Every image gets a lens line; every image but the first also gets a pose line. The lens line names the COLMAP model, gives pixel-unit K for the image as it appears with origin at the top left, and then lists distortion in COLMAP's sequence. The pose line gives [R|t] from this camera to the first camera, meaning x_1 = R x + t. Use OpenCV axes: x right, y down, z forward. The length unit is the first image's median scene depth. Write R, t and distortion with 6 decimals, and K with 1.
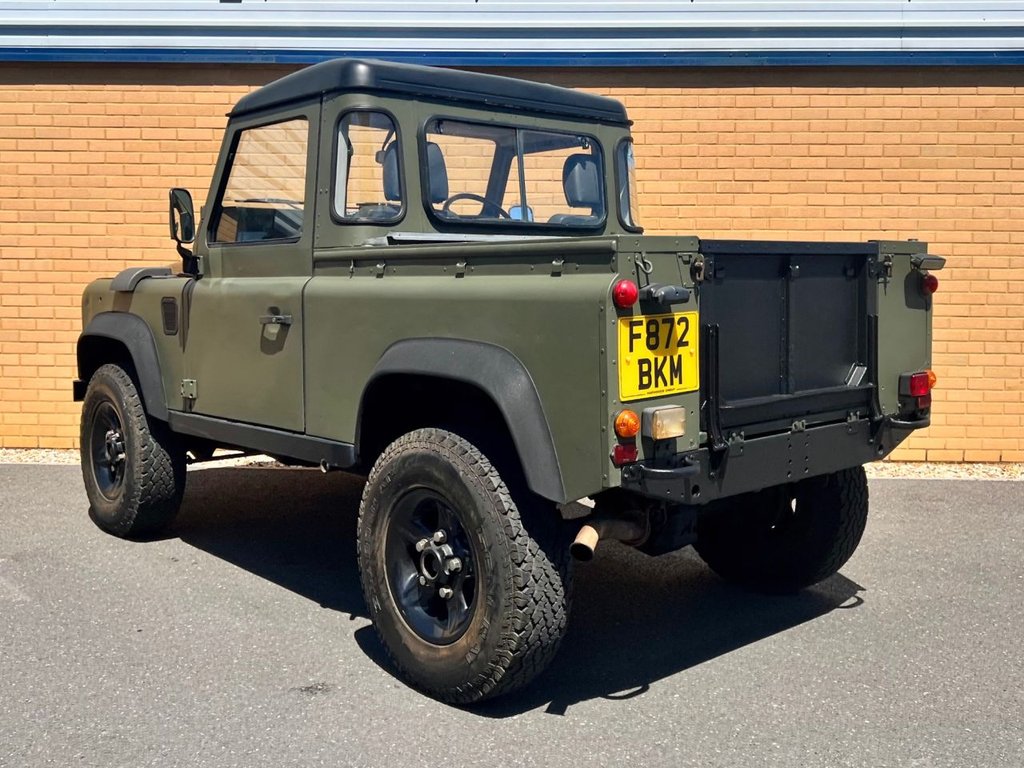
lens RADIAL K [[1035.3, 0, 509.3], [0, 1035.3, 336.4], [0, 0, 1]] dist [0.067924, -0.151566]
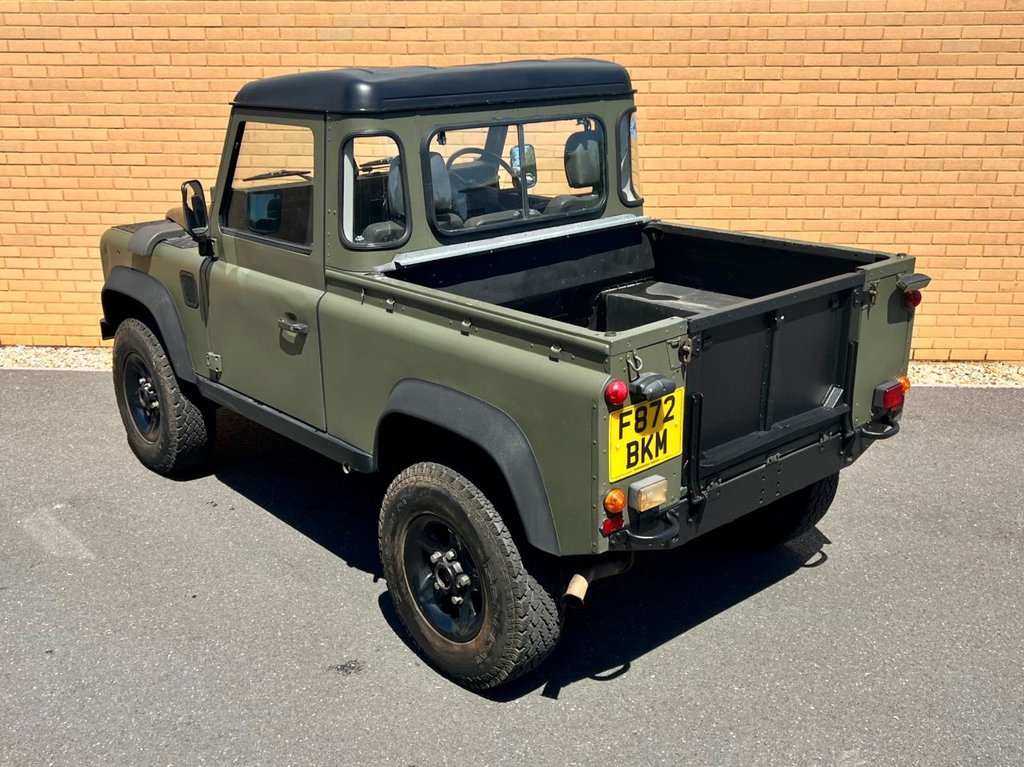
lens RADIAL K [[1039.3, 0, 480.8], [0, 1039.3, 413.0], [0, 0, 1]] dist [0.059171, -0.118180]
pose [[0.999559, -0.001256, -0.029669, 0.000312], [0.009613, 0.958991, 0.283273, -0.232176], [0.028096, -0.283434, 0.958580, -0.048699]]
